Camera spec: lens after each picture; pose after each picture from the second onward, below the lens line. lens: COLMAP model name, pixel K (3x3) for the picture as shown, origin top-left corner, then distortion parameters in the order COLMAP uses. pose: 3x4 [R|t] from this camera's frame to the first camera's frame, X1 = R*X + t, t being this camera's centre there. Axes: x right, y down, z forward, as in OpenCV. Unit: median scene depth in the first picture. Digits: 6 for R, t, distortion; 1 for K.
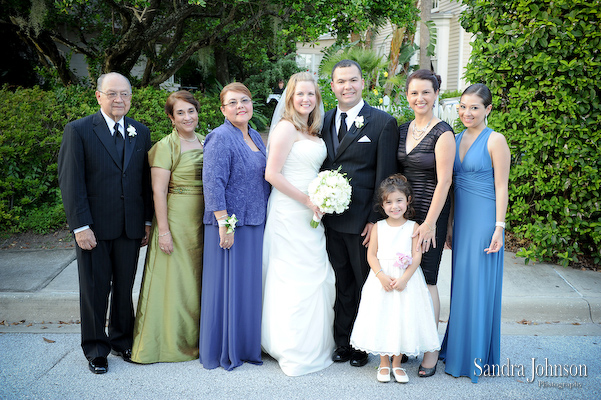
lens RADIAL K [[713.8, 0, 300.5], [0, 713.8, 200.0], [0, 0, 1]] dist [0.105452, -0.001125]
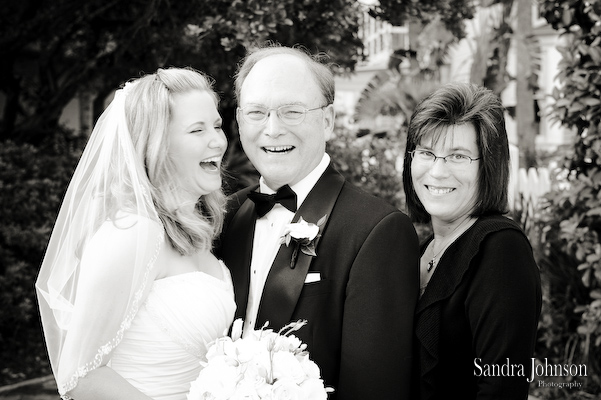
lens RADIAL K [[1031.4, 0, 300.5], [0, 1031.4, 200.0], [0, 0, 1]] dist [0.144837, -0.037838]
pose [[0.998016, 0.000463, -0.062965, 0.038945], [-0.006789, 0.994936, -0.100282, -0.014000], [0.062600, 0.100511, 0.992965, 0.104356]]
